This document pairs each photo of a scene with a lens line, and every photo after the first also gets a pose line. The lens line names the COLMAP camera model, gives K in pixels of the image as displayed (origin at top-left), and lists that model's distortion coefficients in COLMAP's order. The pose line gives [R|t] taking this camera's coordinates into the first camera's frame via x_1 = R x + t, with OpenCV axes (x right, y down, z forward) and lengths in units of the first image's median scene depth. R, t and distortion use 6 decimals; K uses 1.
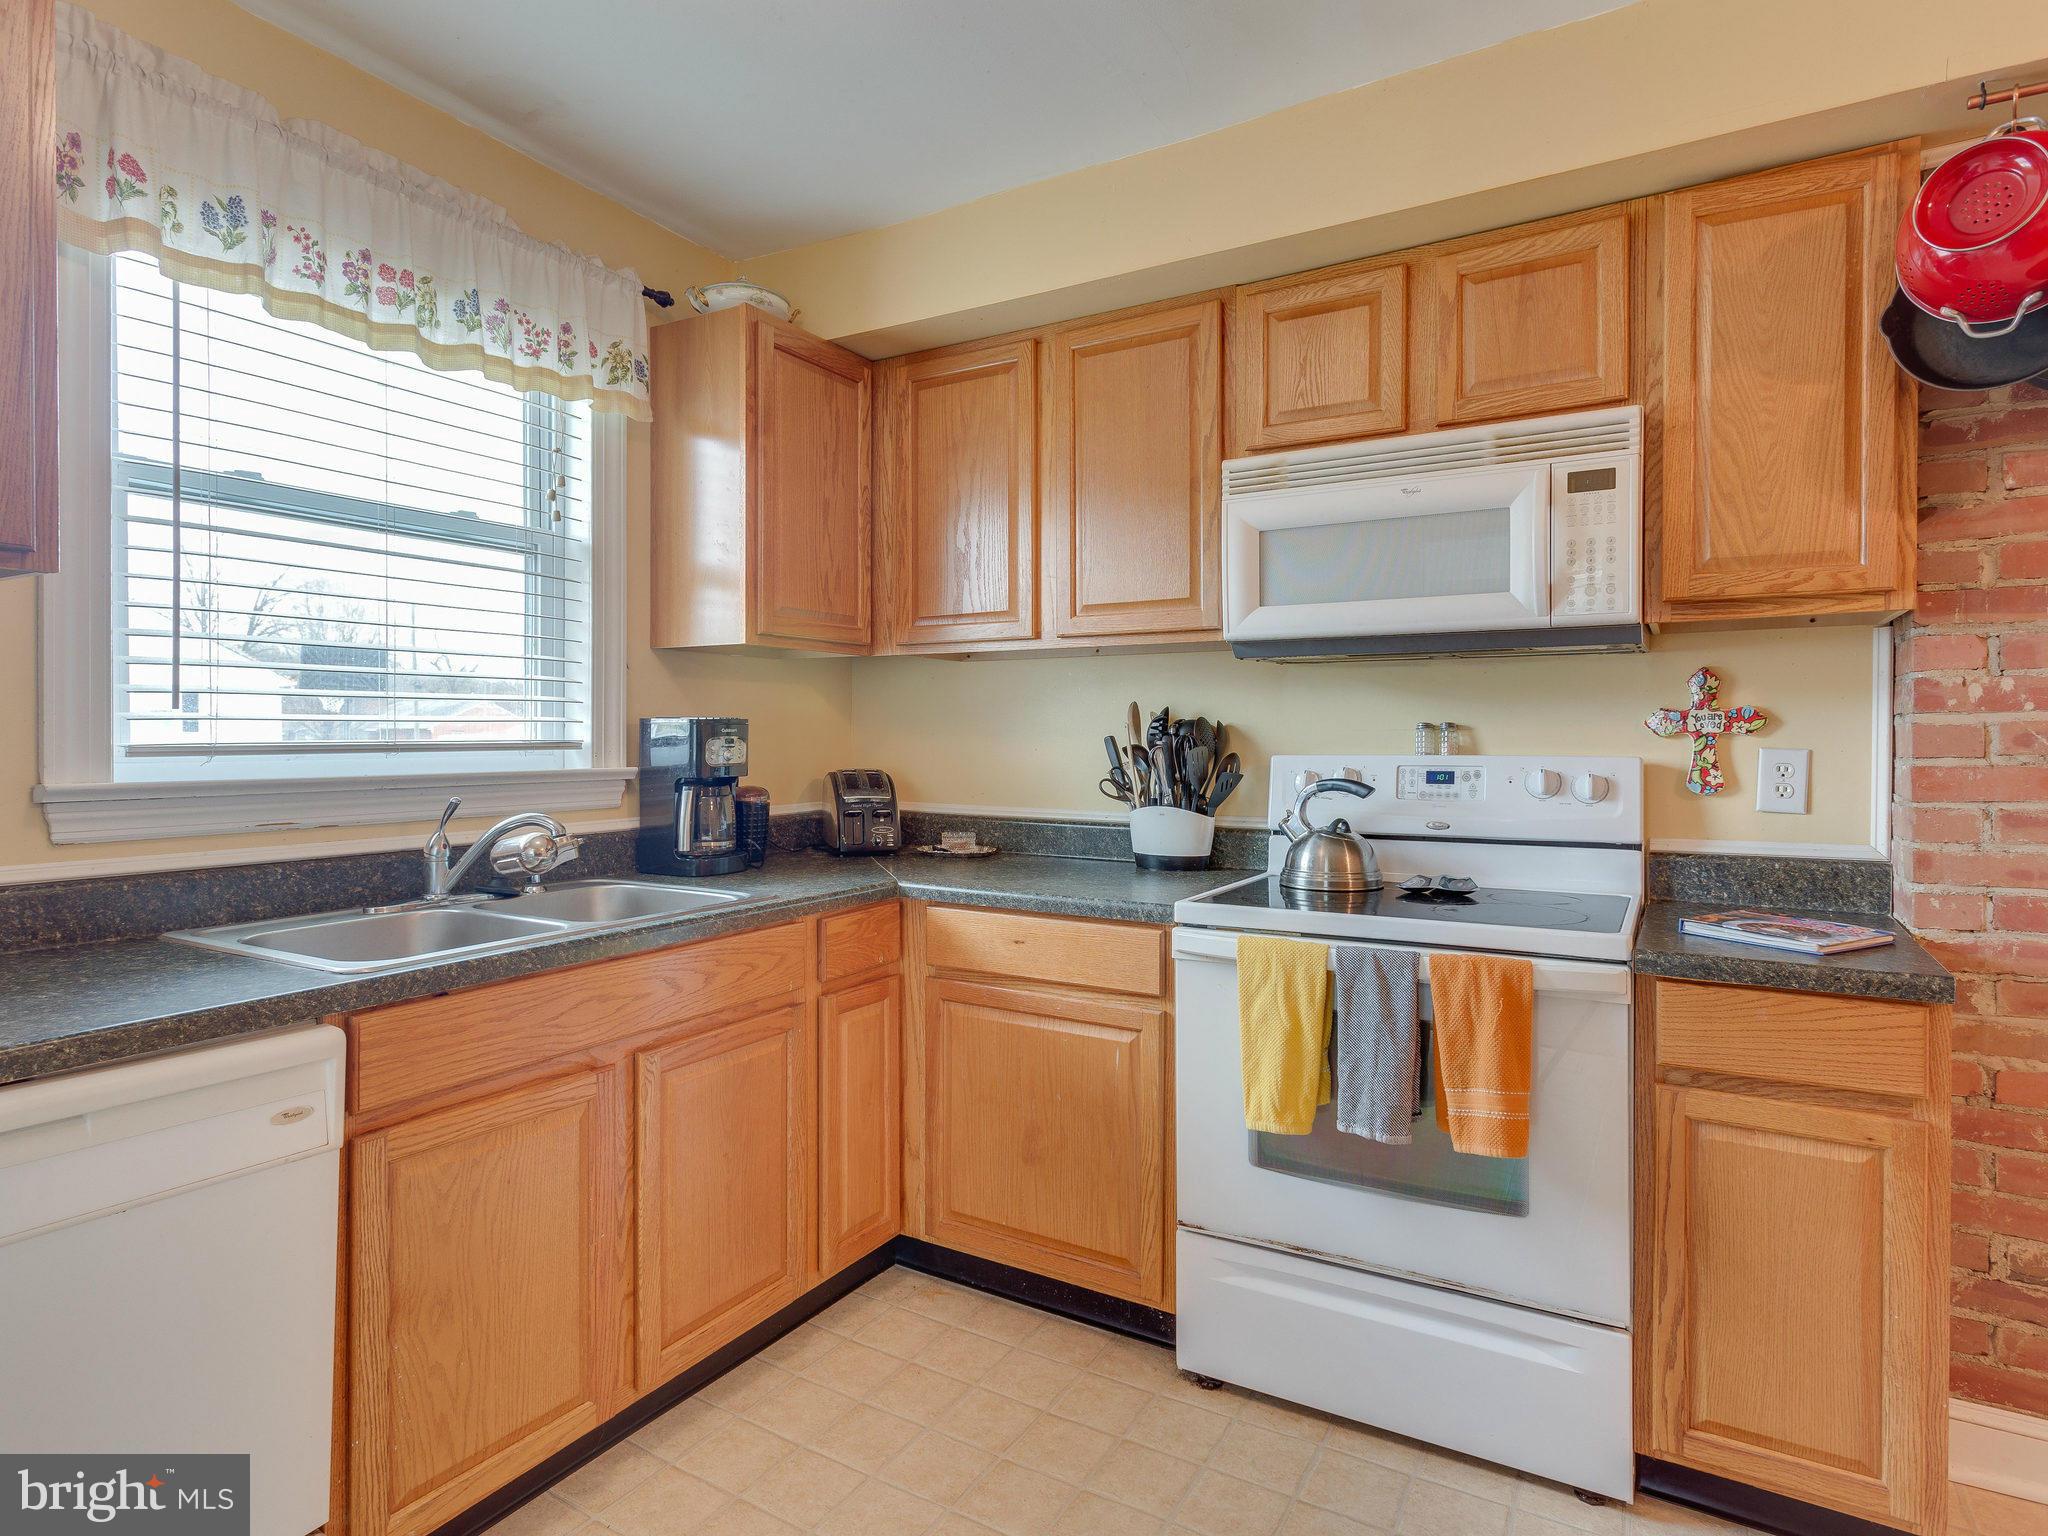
lens RADIAL K [[1117.3, 0, 1006.9], [0, 1117.3, 746.2], [0, 0, 1]] dist [0.002757, 0.000981]
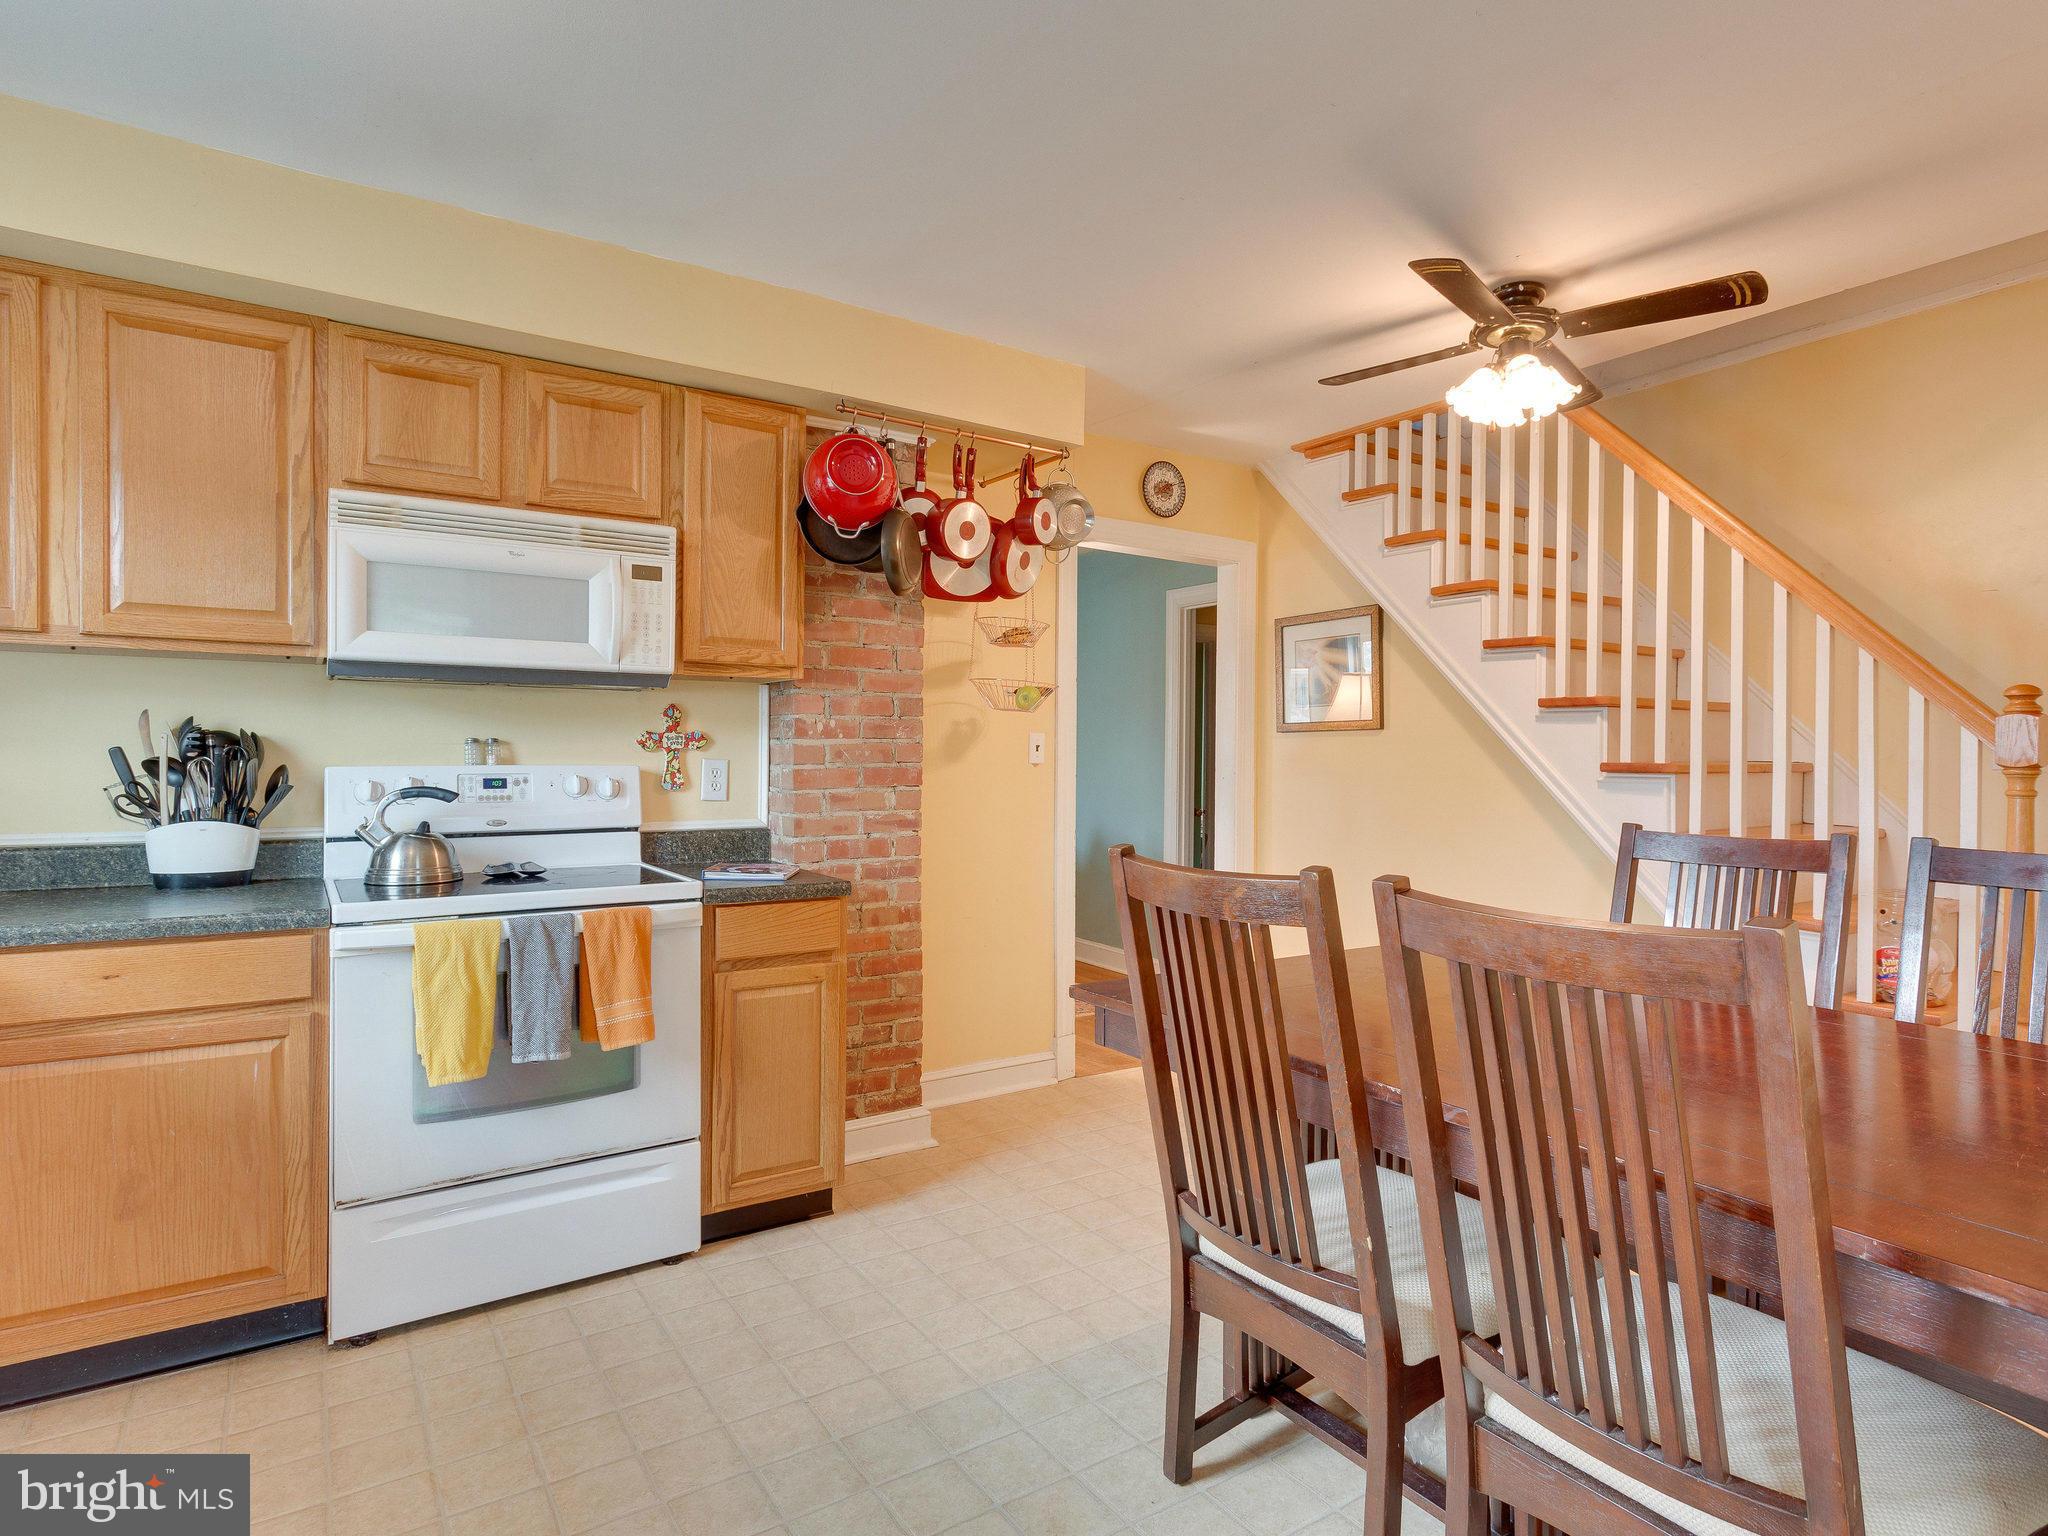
lens RADIAL K [[1138.3, 0, 1046.3], [0, 1138.3, 762.0], [0, 0, 1]] dist [0.000979, 0.004173]
pose [[0.415690, -0.005226, 0.909491, -0.531961], [-0.000586, 0.999982, 0.006013, -0.003540], [-0.909506, -0.003033, 0.415680, -0.065837]]
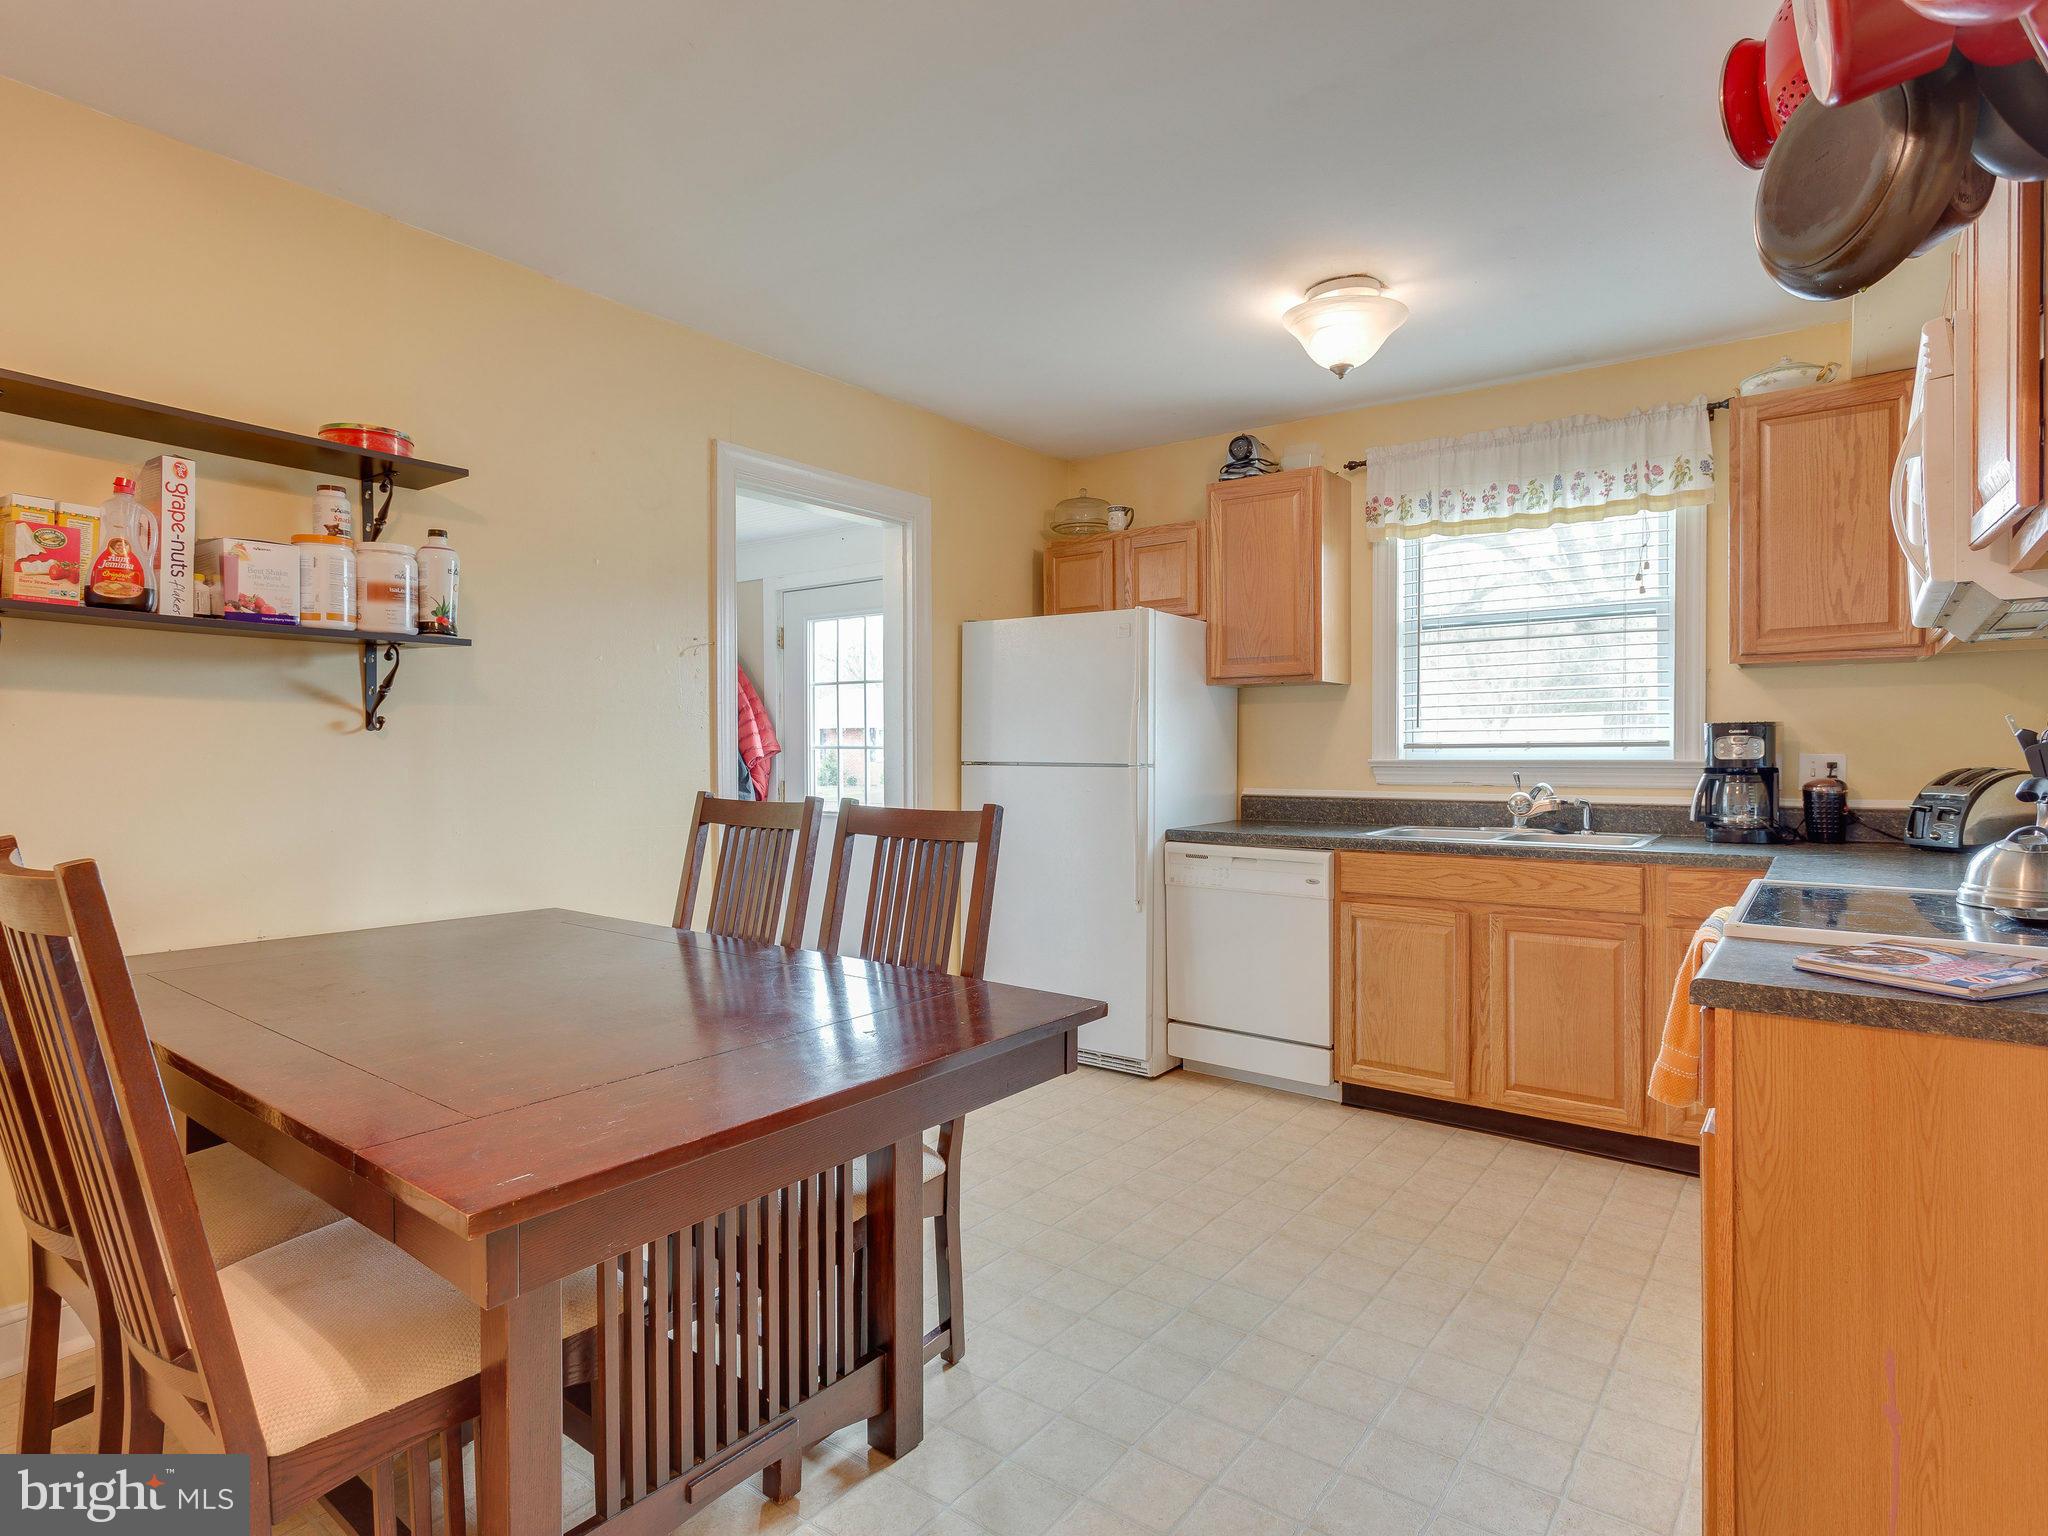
lens RADIAL K [[1089.6, 0, 1029.7], [0, 1089.6, 761.9], [0, 0, 1]] dist [0.001968, 0.001732]
pose [[-0.105199, 0.010408, -0.994397, 1.270138], [-0.002726, 0.999938, 0.010755, 0.011871], [0.994447, 0.003843, -0.105164, 0.381237]]
